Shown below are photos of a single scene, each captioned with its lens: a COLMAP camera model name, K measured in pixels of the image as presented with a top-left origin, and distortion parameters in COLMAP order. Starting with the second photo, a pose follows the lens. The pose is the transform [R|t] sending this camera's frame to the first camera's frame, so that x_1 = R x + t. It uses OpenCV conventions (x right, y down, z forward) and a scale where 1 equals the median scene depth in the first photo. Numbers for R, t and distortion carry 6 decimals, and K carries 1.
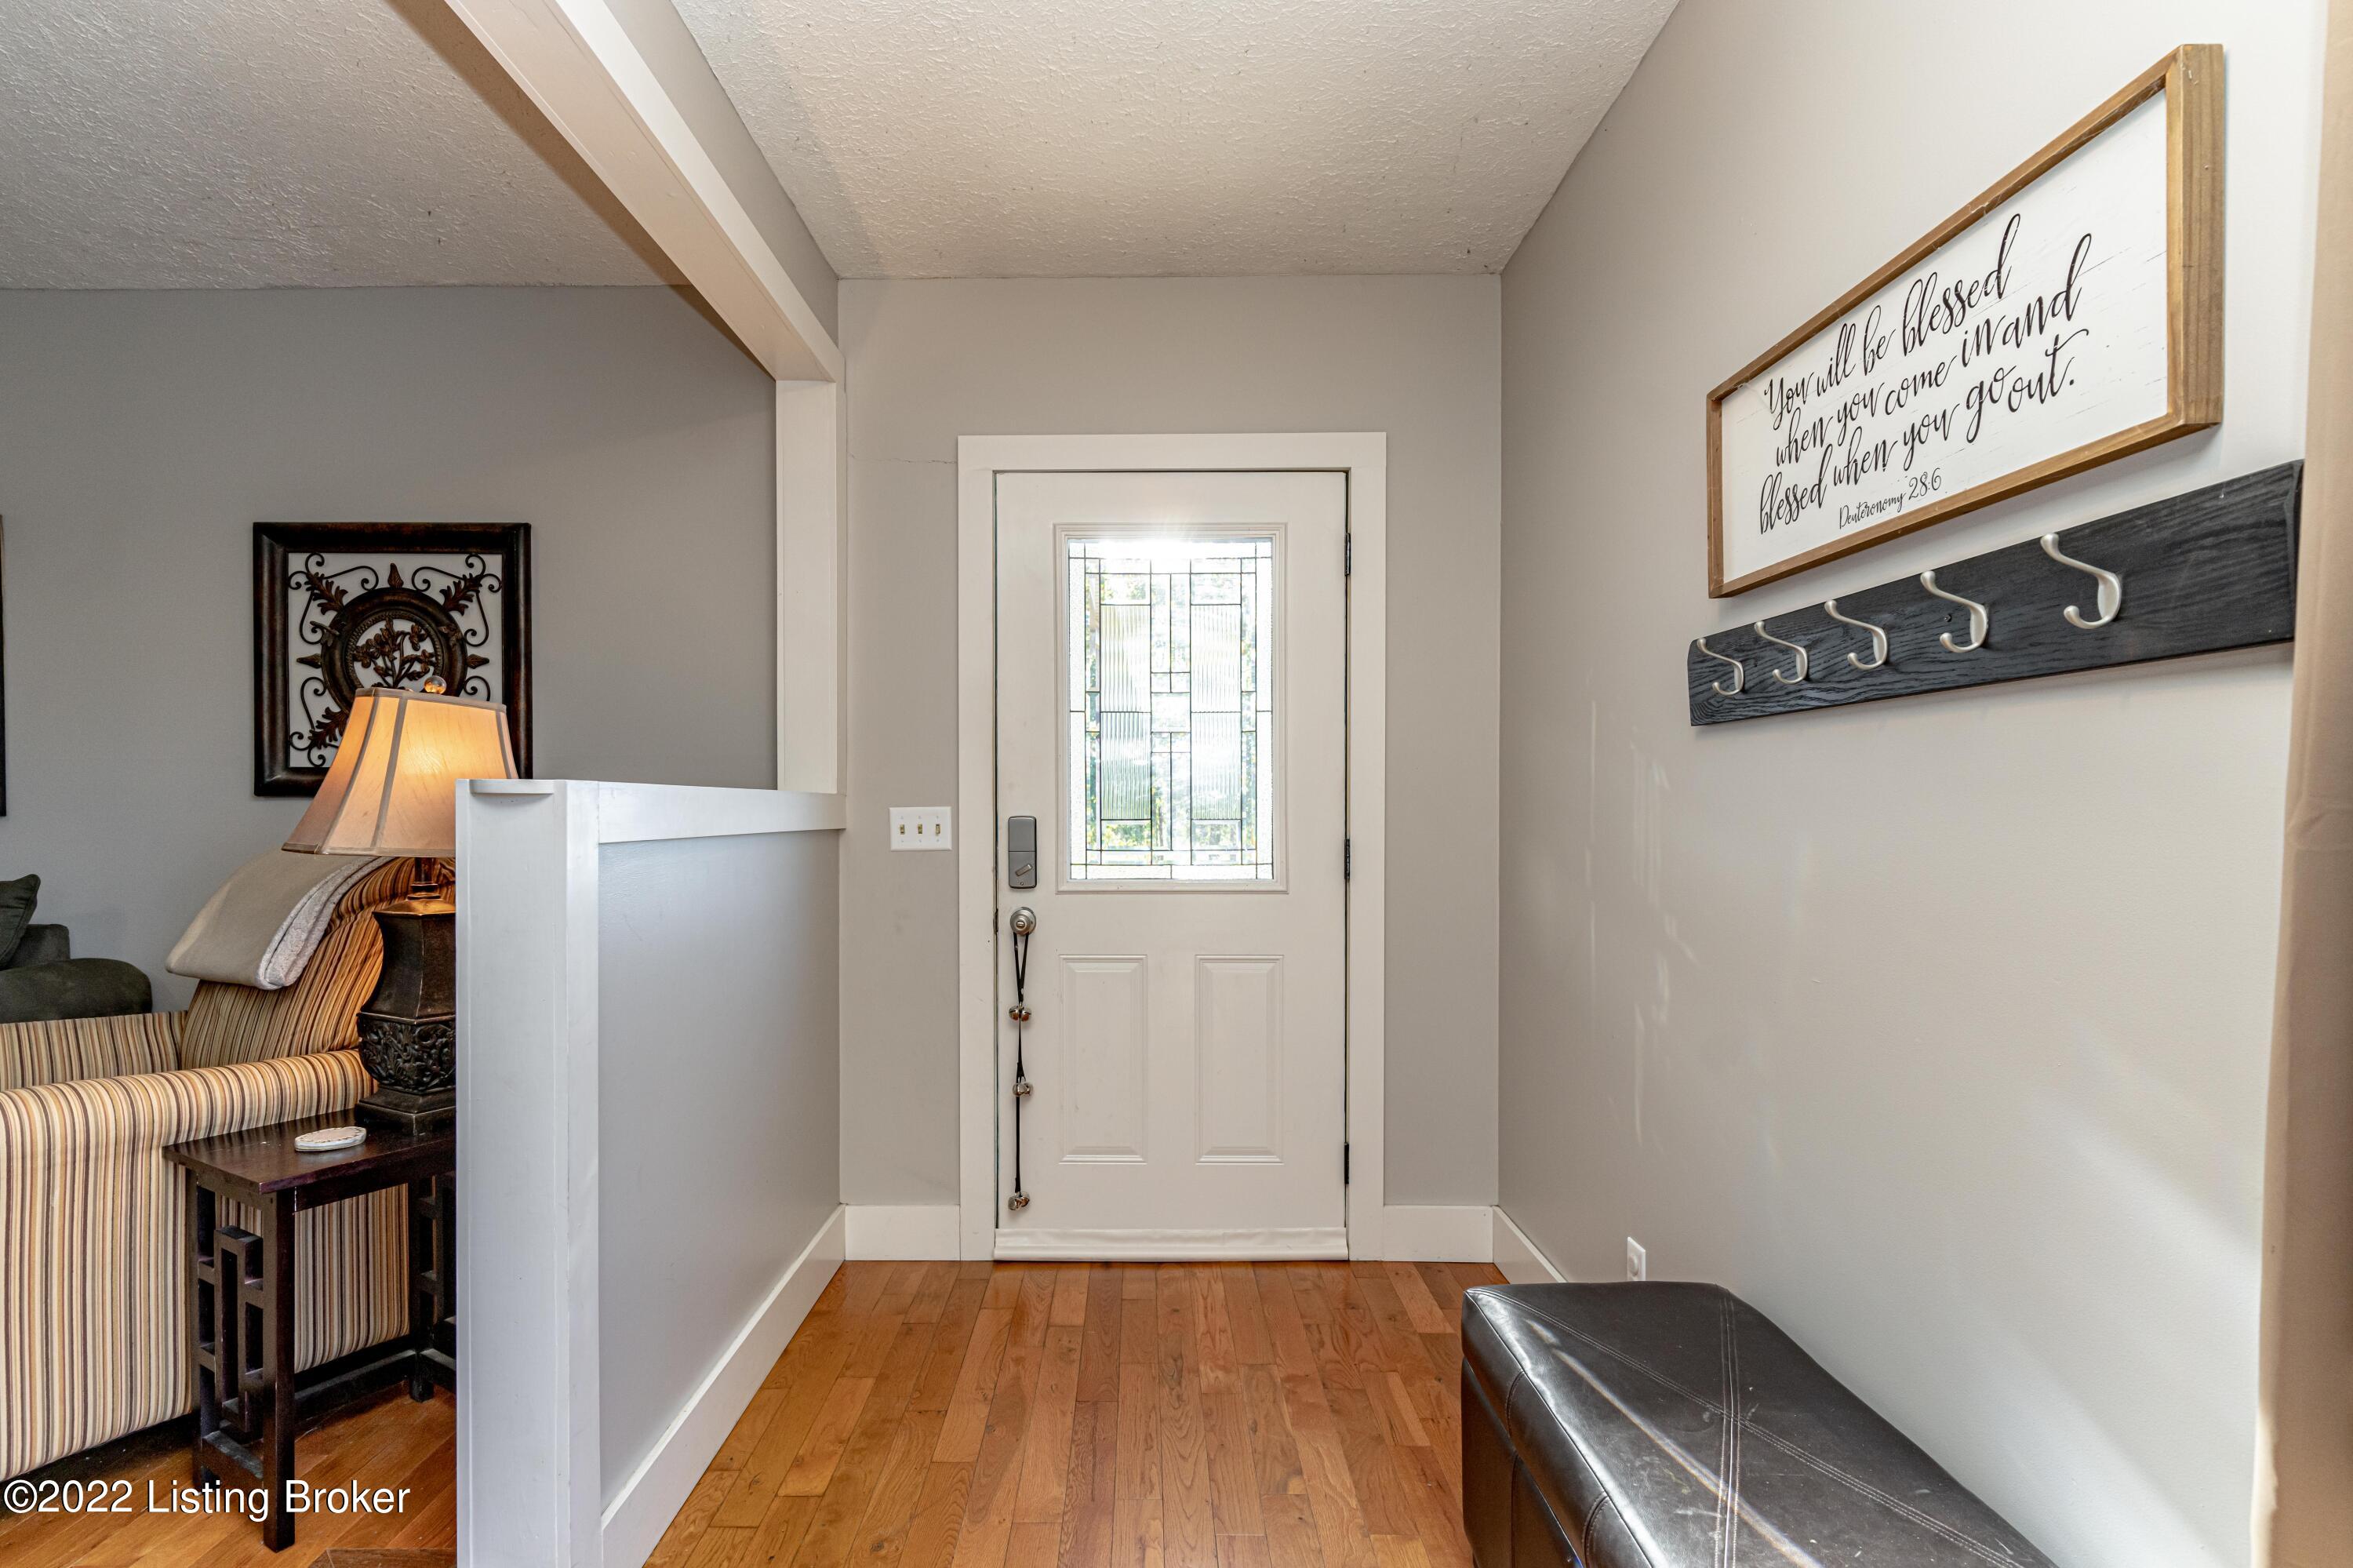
lens RADIAL K [[1117.6, 0, 1168.8], [0, 1117.6, 783.7], [0, 0, 1]] dist [0.002391, -0.000036]
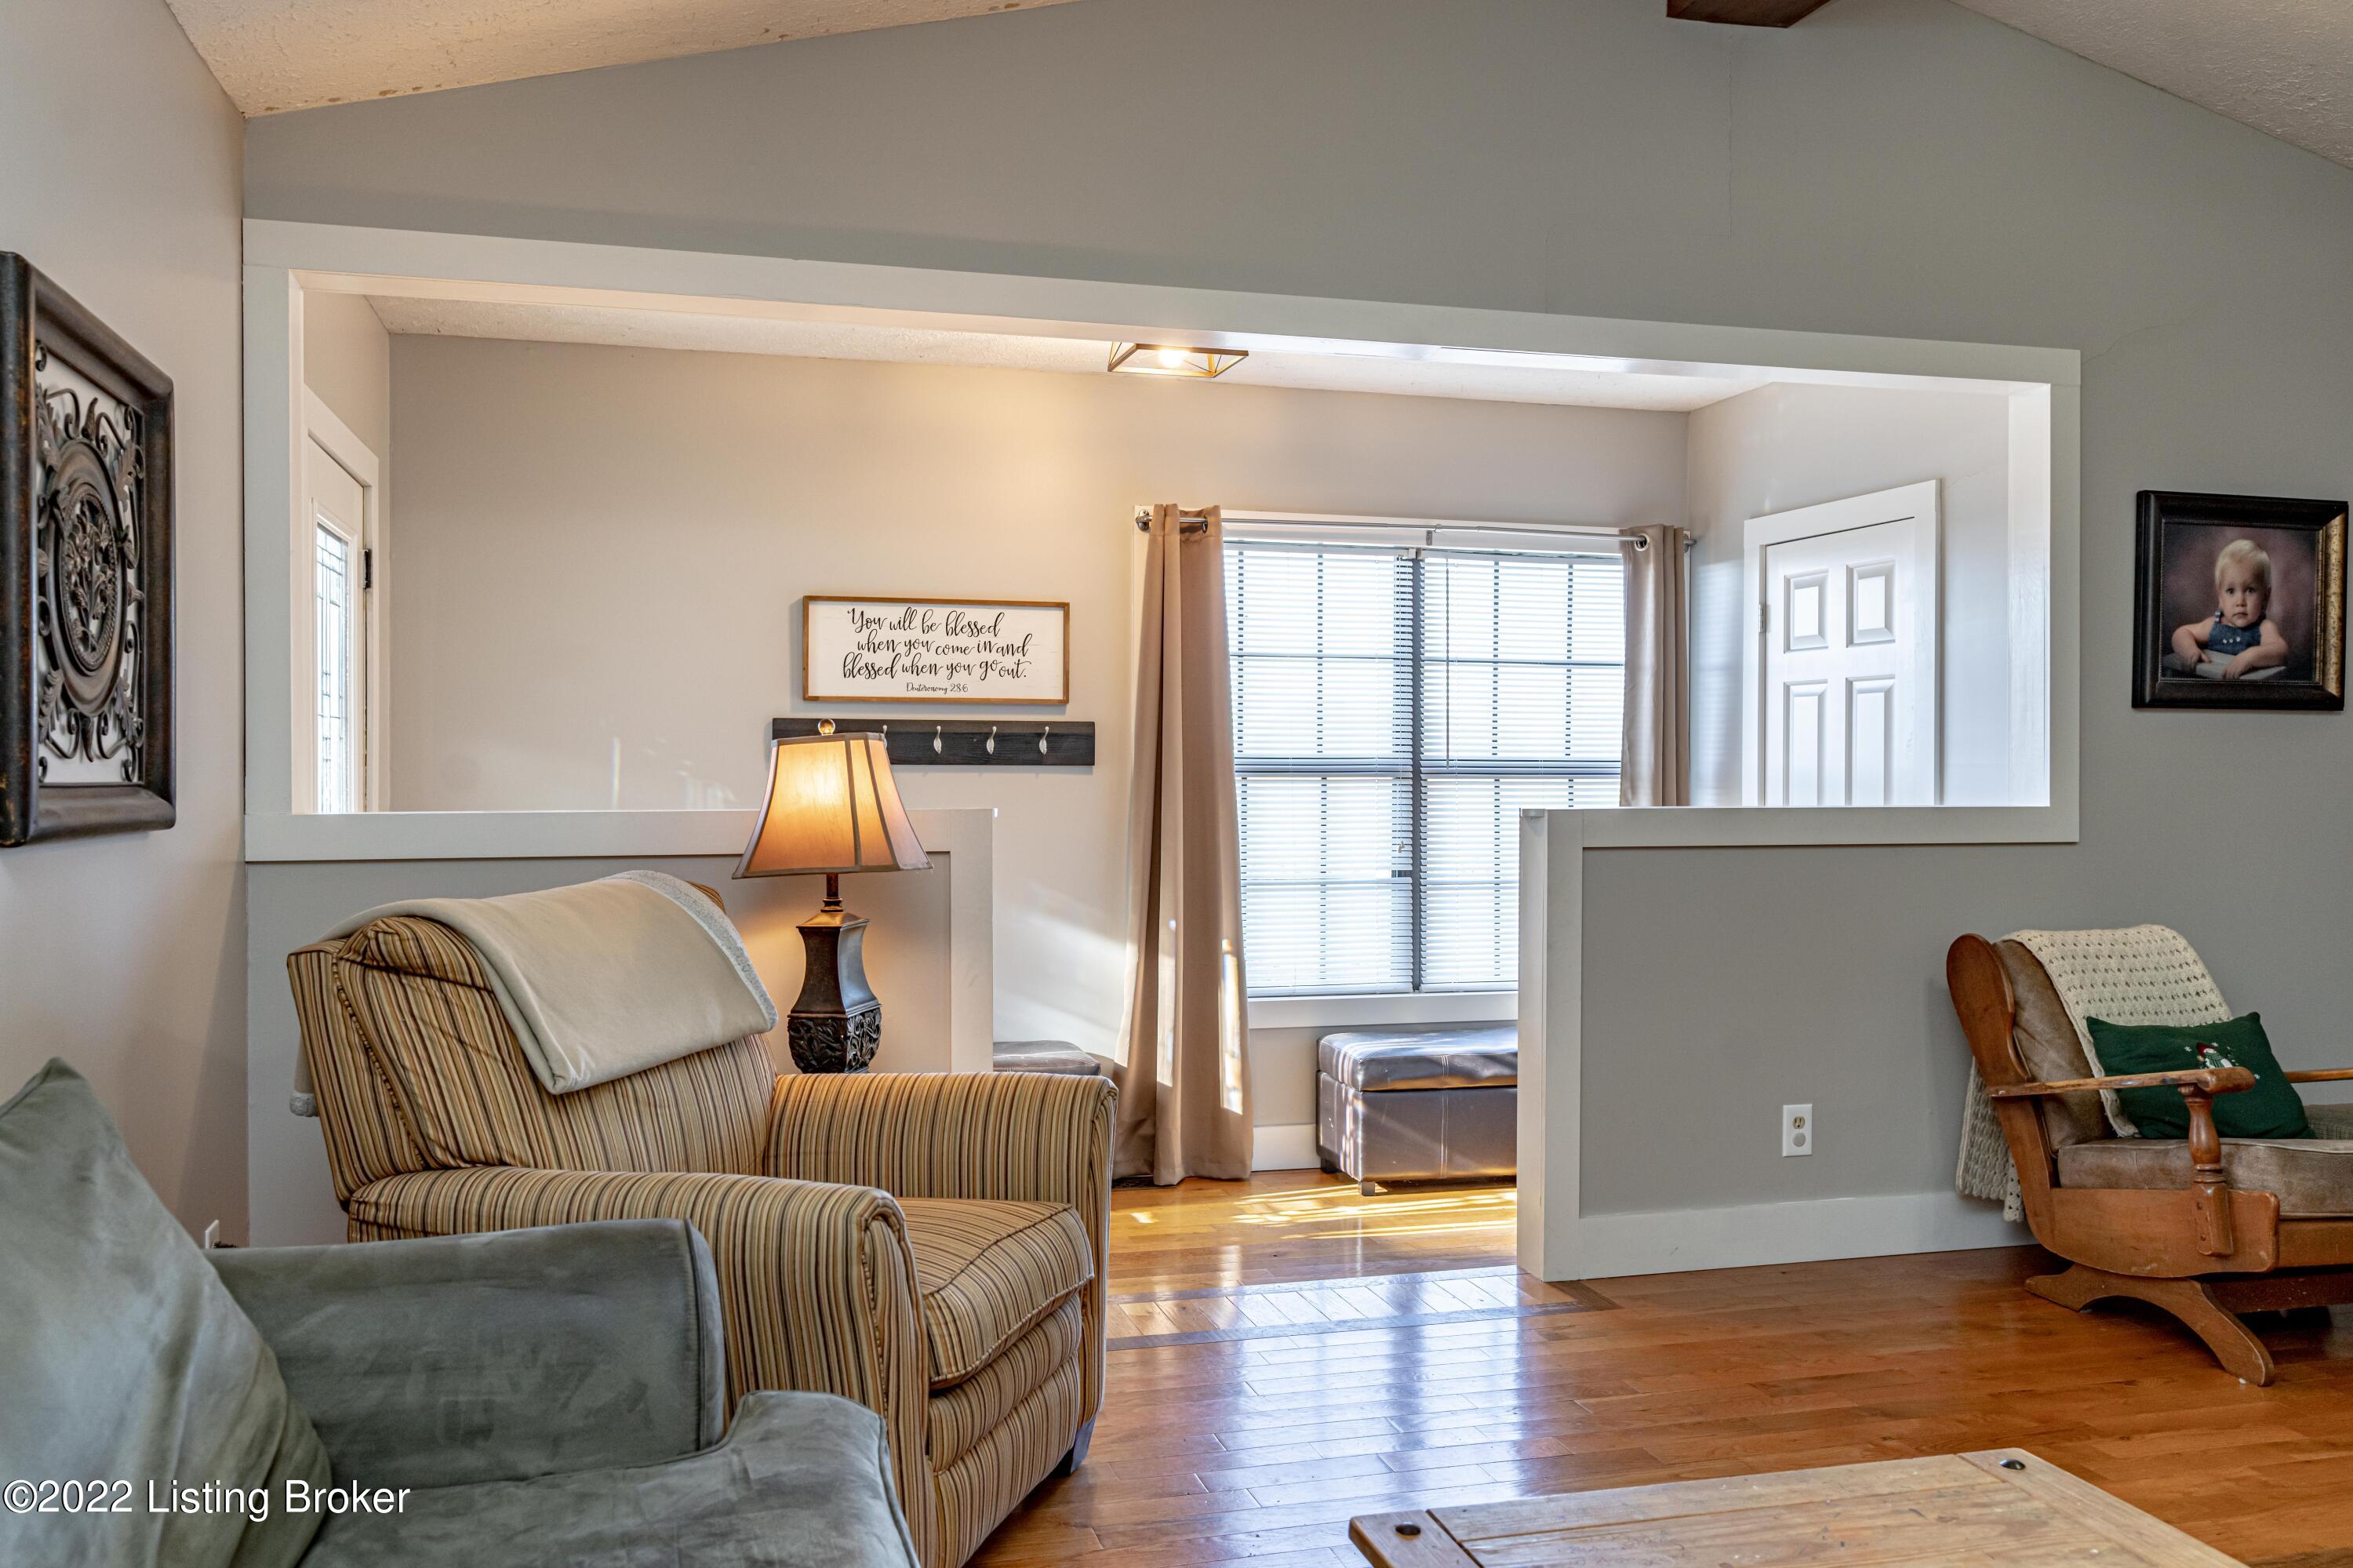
lens RADIAL K [[1848.8, 0, 1164.9], [0, 1848.8, 787.3], [0, 0, 1]] dist [0.007095, 0.001116]
pose [[-0.238264, -0.012658, 0.971118, -3.653143], [-0.013872, 0.999857, 0.009629, -0.073152], [-0.971101, -0.011178, -0.238406, 1.516088]]
